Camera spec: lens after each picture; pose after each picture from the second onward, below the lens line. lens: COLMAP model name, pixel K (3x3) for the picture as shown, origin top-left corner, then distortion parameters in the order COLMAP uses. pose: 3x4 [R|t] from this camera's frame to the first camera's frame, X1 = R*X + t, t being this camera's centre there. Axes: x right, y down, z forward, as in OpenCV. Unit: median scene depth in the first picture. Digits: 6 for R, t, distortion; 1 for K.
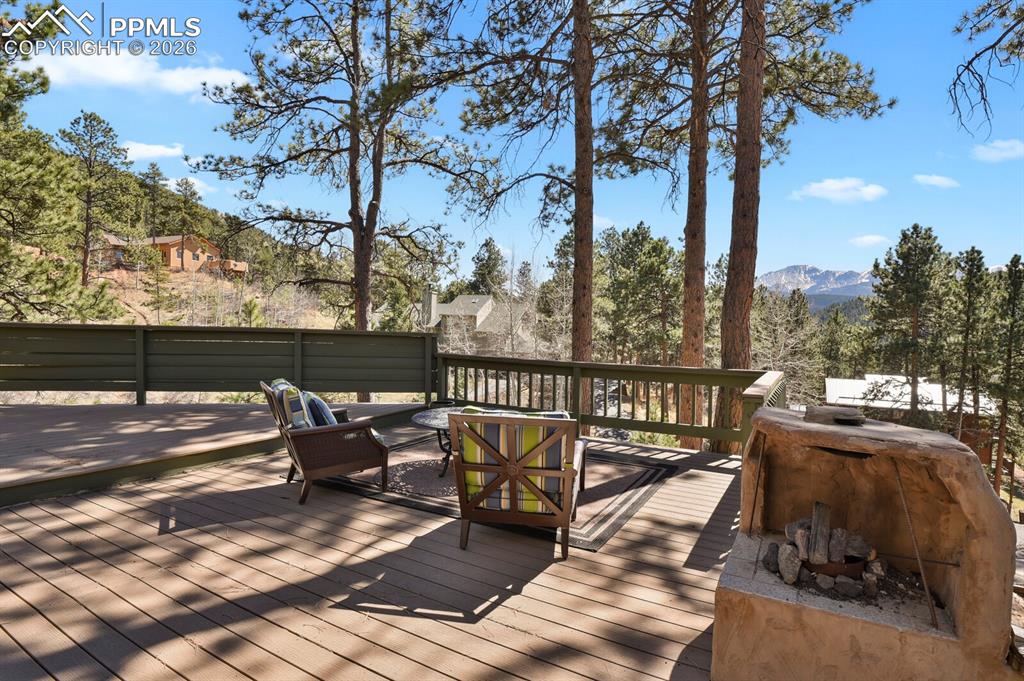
lens RADIAL K [[525.9, 0, 521.8], [0, 525.9, 347.9], [0, 0, 1]] dist [-0.036187, 0.000055]
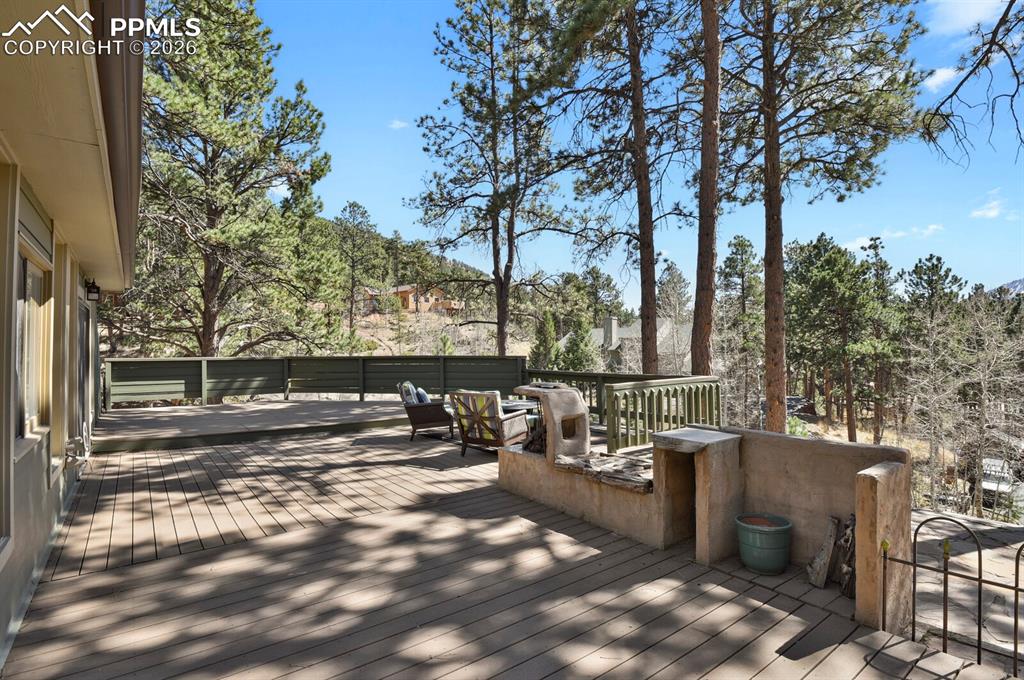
lens RADIAL K [[525.9, 0, 521.8], [0, 525.9, 347.4], [0, 0, 1]] dist [-0.036187, 0.000055]
pose [[0.919175, -0.033967, -0.392382, 0.260218], [0.016574, 0.998727, -0.047632, 0.011623], [0.393501, 0.037278, 0.918568, -0.241526]]
